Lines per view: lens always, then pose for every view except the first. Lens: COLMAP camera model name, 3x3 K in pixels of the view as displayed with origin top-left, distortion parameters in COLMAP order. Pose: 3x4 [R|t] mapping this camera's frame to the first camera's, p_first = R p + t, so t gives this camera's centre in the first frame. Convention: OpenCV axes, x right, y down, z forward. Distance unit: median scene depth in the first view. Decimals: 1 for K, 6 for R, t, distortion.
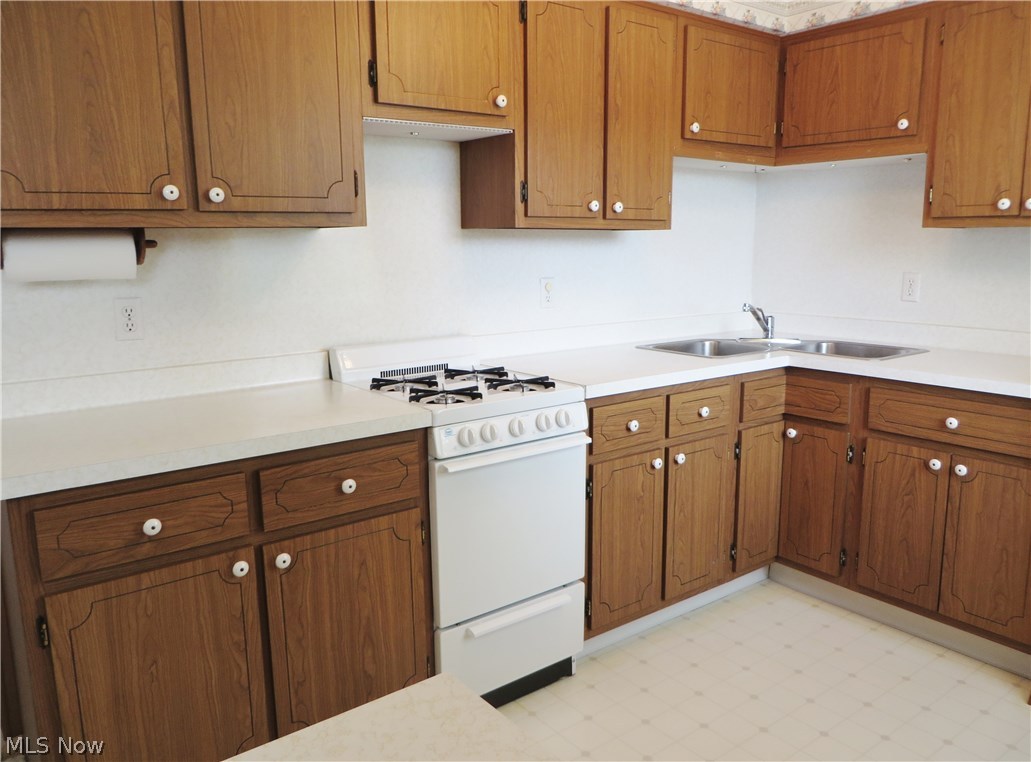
lens RADIAL K [[787.8, 0, 515.5], [0, 787.8, 381.0], [0, 0, 1]] dist [-0.008062, -0.002447]
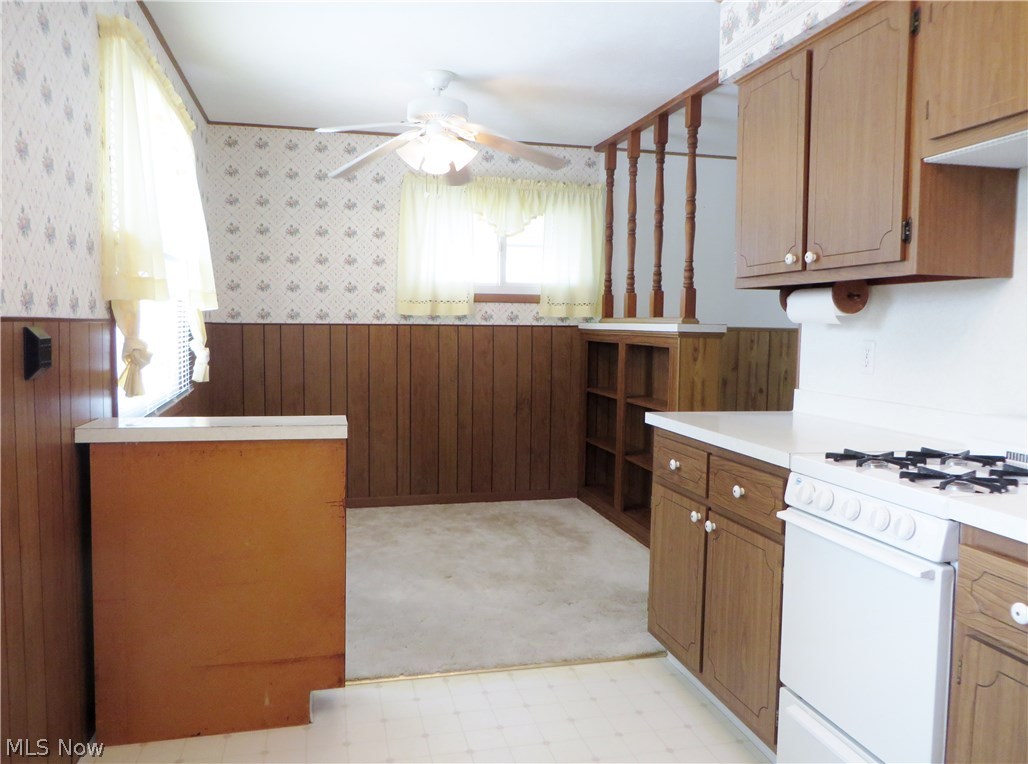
lens RADIAL K [[775.4, 0, 514.0], [0, 775.4, 382.0], [0, 0, 1]] dist [-0.009727, 0.001892]
pose [[-0.400144, 0.073165, -0.913527, 0.780434], [-0.173125, 0.972826, 0.153747, -0.119403], [0.899951, 0.219676, -0.376604, 0.865812]]
